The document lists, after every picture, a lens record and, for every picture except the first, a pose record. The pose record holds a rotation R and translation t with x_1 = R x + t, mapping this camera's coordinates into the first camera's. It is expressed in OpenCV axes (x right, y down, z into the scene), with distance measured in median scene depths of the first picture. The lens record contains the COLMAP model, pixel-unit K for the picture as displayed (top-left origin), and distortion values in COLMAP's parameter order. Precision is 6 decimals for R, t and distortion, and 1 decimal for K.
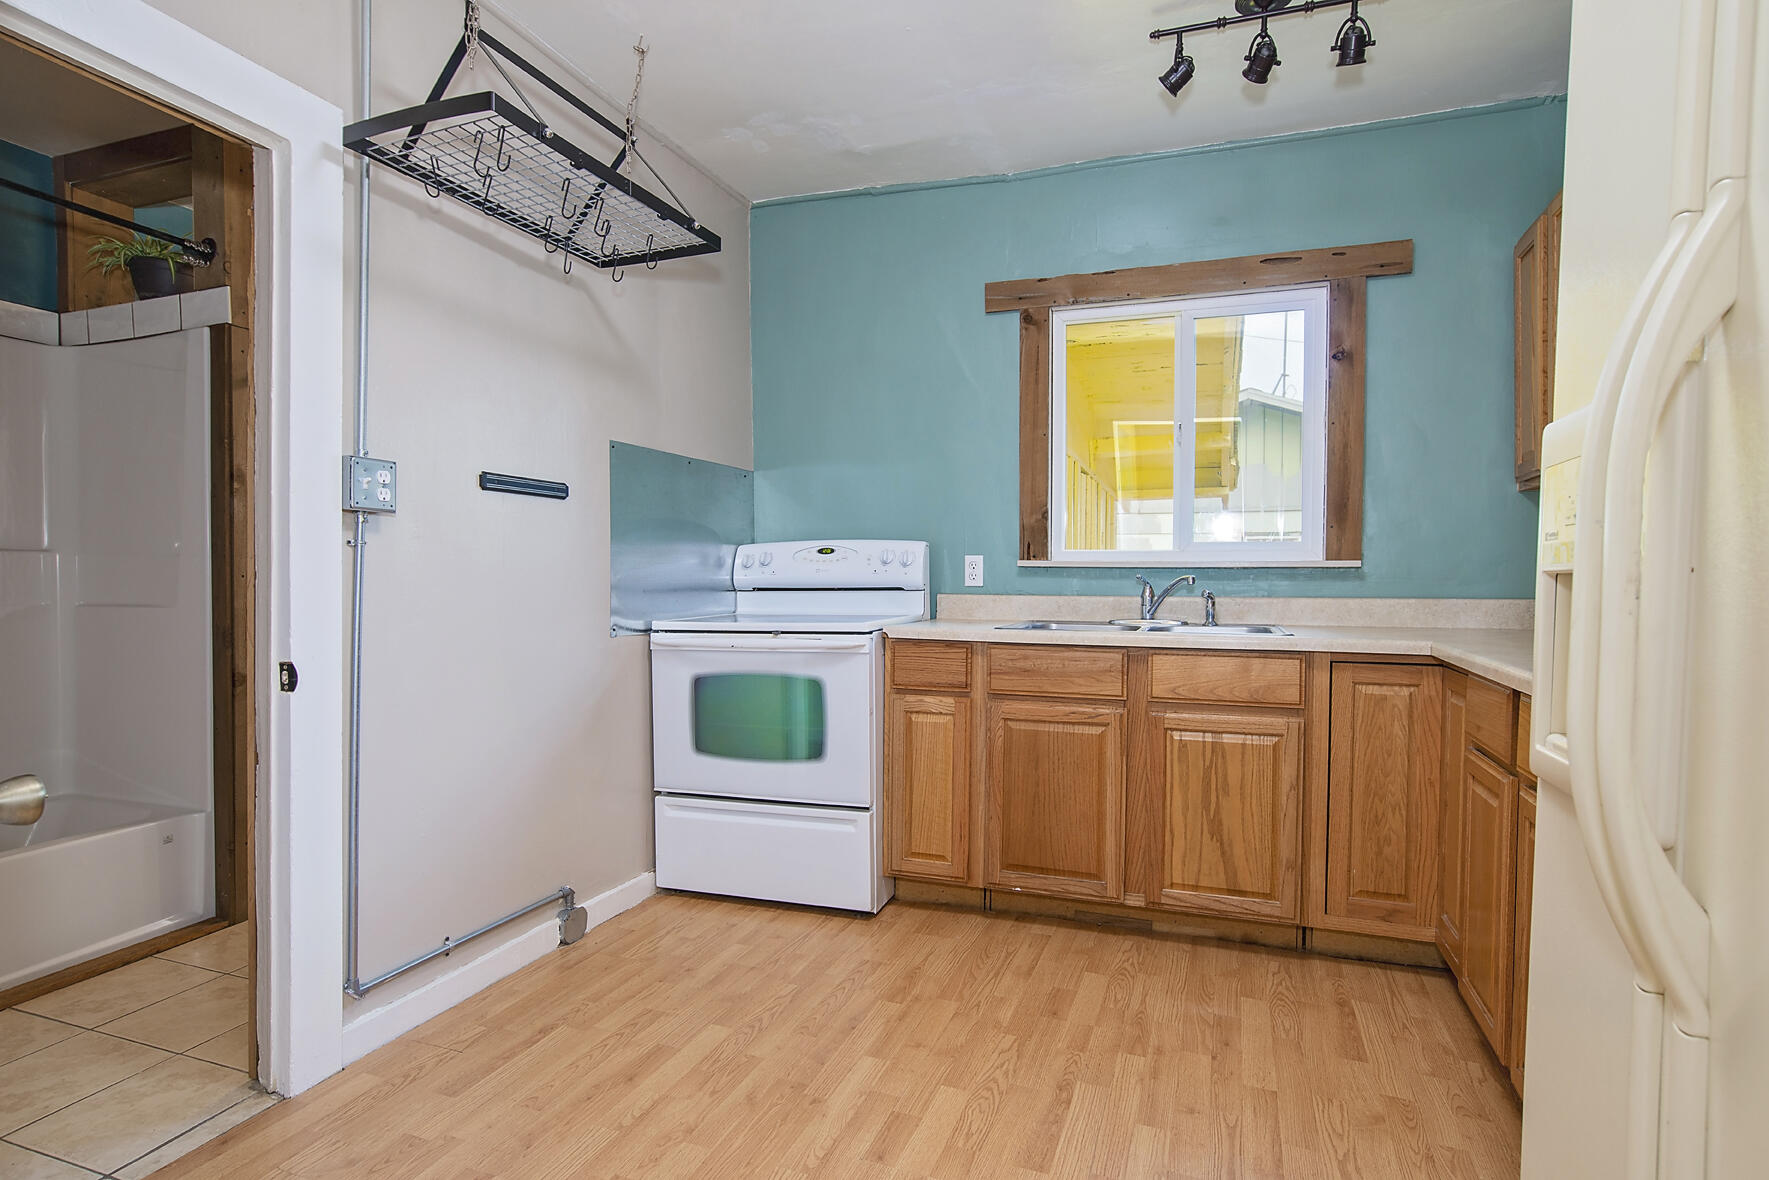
lens RADIAL K [[958.5, 0, 884.5], [0, 958.5, 590.0], [0, 0, 1]] dist [-0.048991, 0.001134]
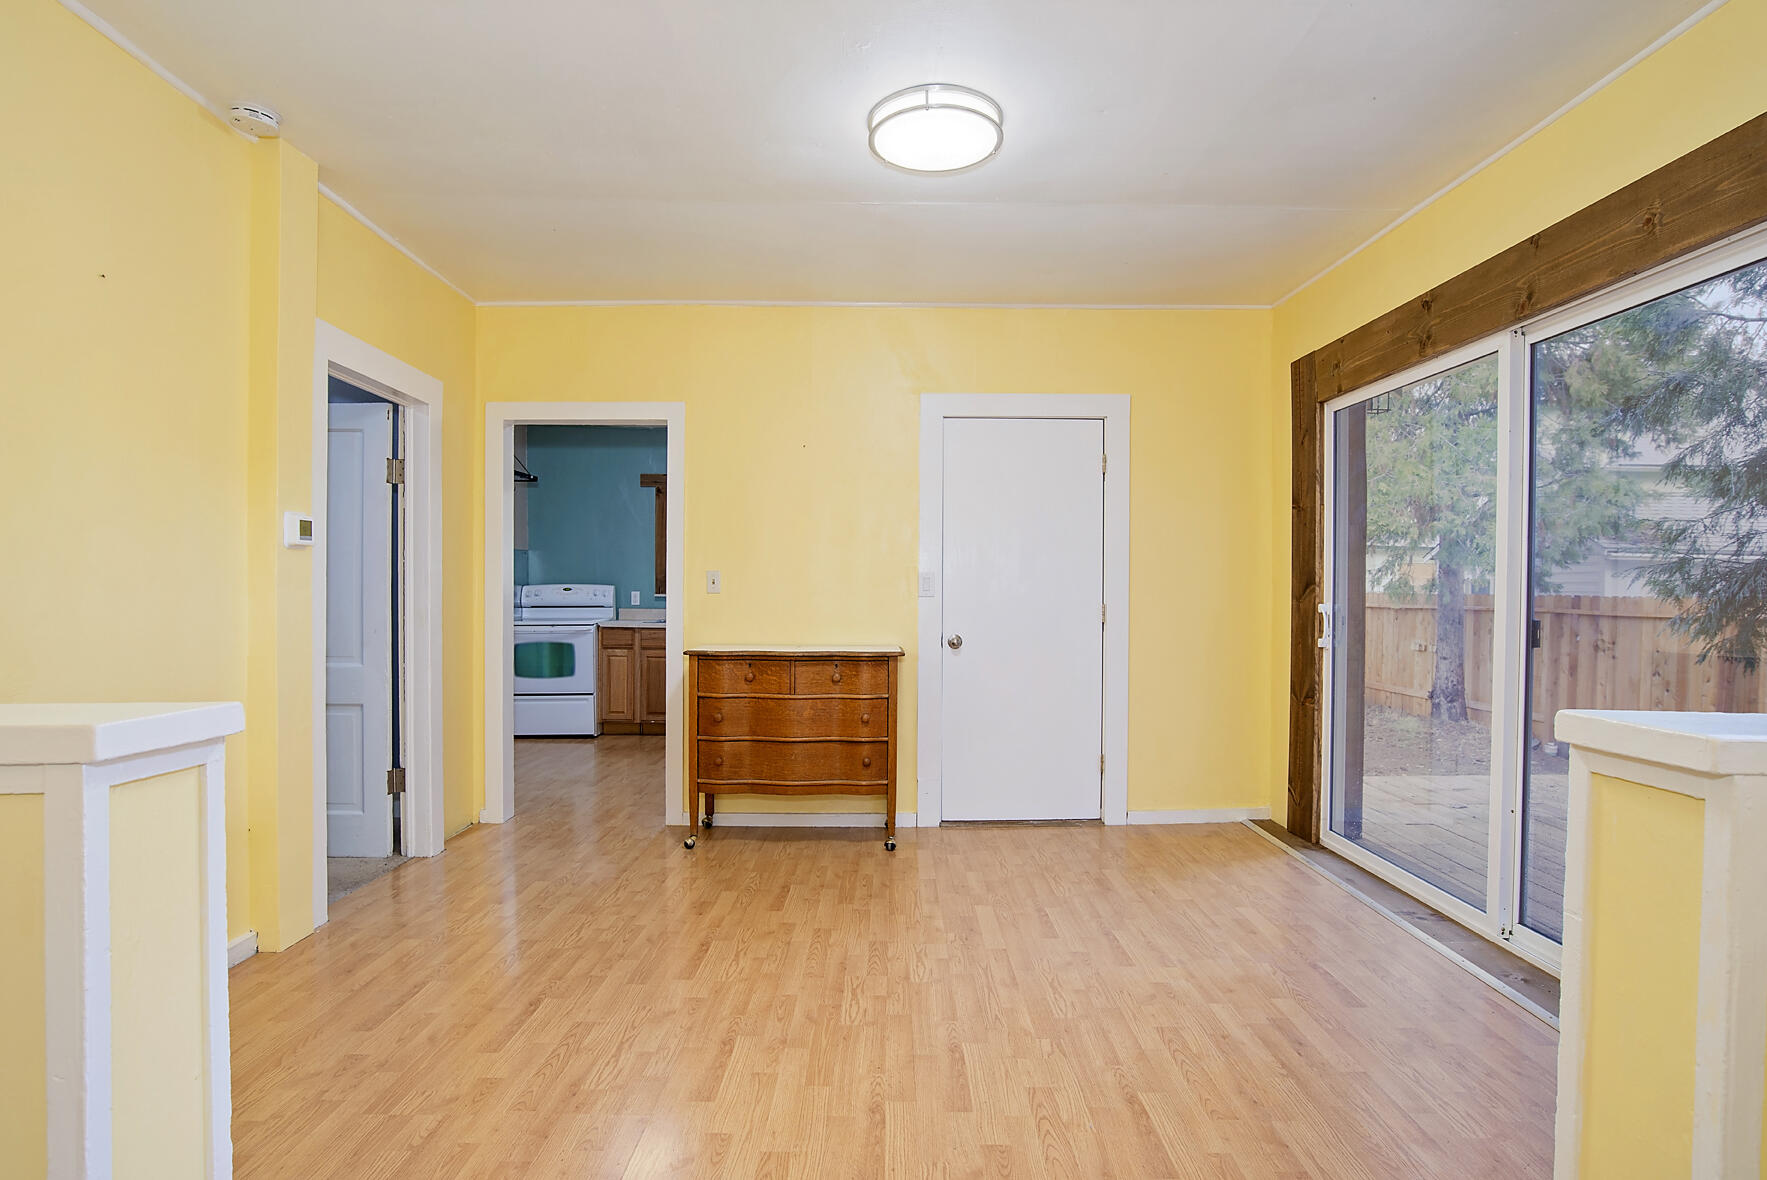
lens RADIAL K [[957.4, 0, 883.5], [0, 957.4, 590.0], [0, 0, 1]] dist [-0.048991, 0.001134]
pose [[0.941679, -0.002598, 0.336503, -0.137418], [0.003856, 0.999988, -0.003071, -0.035743], [-0.336491, 0.004189, 0.941677, -1.604041]]
